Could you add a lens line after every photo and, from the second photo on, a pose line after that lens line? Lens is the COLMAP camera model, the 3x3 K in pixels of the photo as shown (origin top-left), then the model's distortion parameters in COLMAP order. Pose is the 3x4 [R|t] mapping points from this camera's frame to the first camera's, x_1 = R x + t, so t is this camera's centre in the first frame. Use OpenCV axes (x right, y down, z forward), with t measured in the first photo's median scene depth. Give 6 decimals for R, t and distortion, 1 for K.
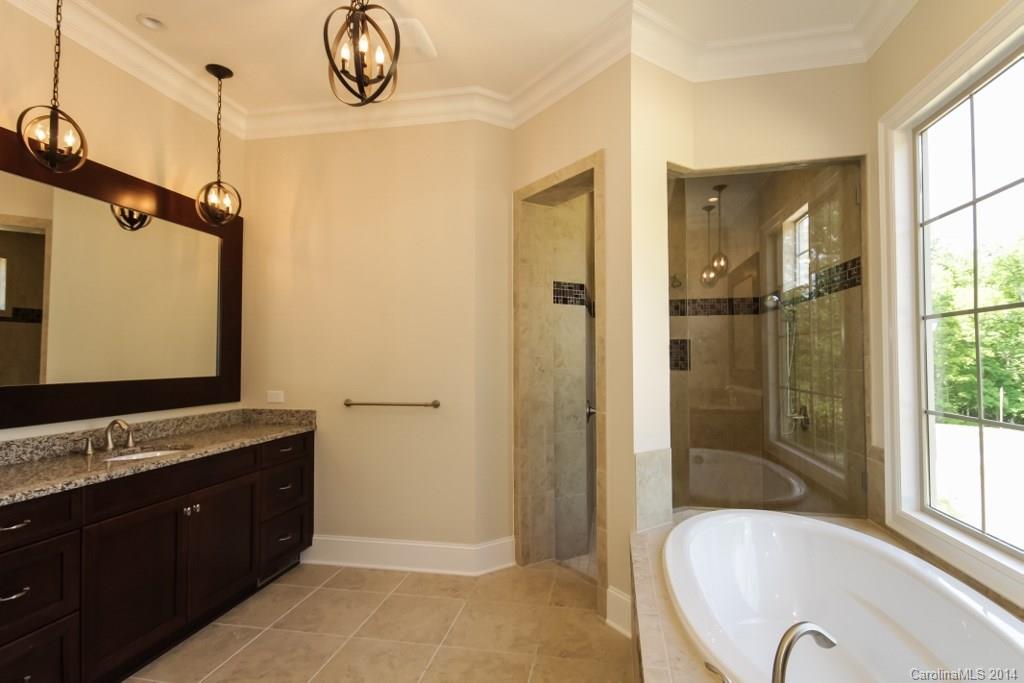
lens RADIAL K [[500.6, 0, 518.2], [0, 500.6, 346.0], [0, 0, 1]] dist [-0.003512, -0.000130]
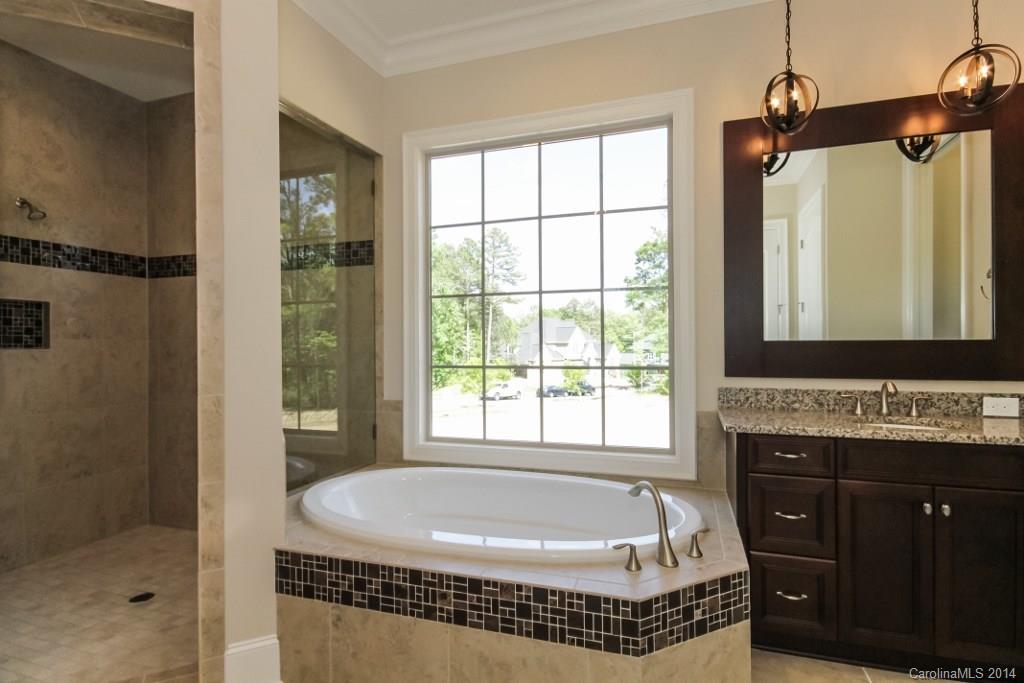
lens RADIAL K [[500.6, 0, 517.4], [0, 500.6, 340.5], [0, 0, 1]] dist [-0.003512, -0.000130]
pose [[0.118001, 0.013460, 0.992922, -0.439168], [-0.017375, 0.999783, -0.011488, 0.063036], [-0.992861, -0.015896, 0.118209, 0.520644]]
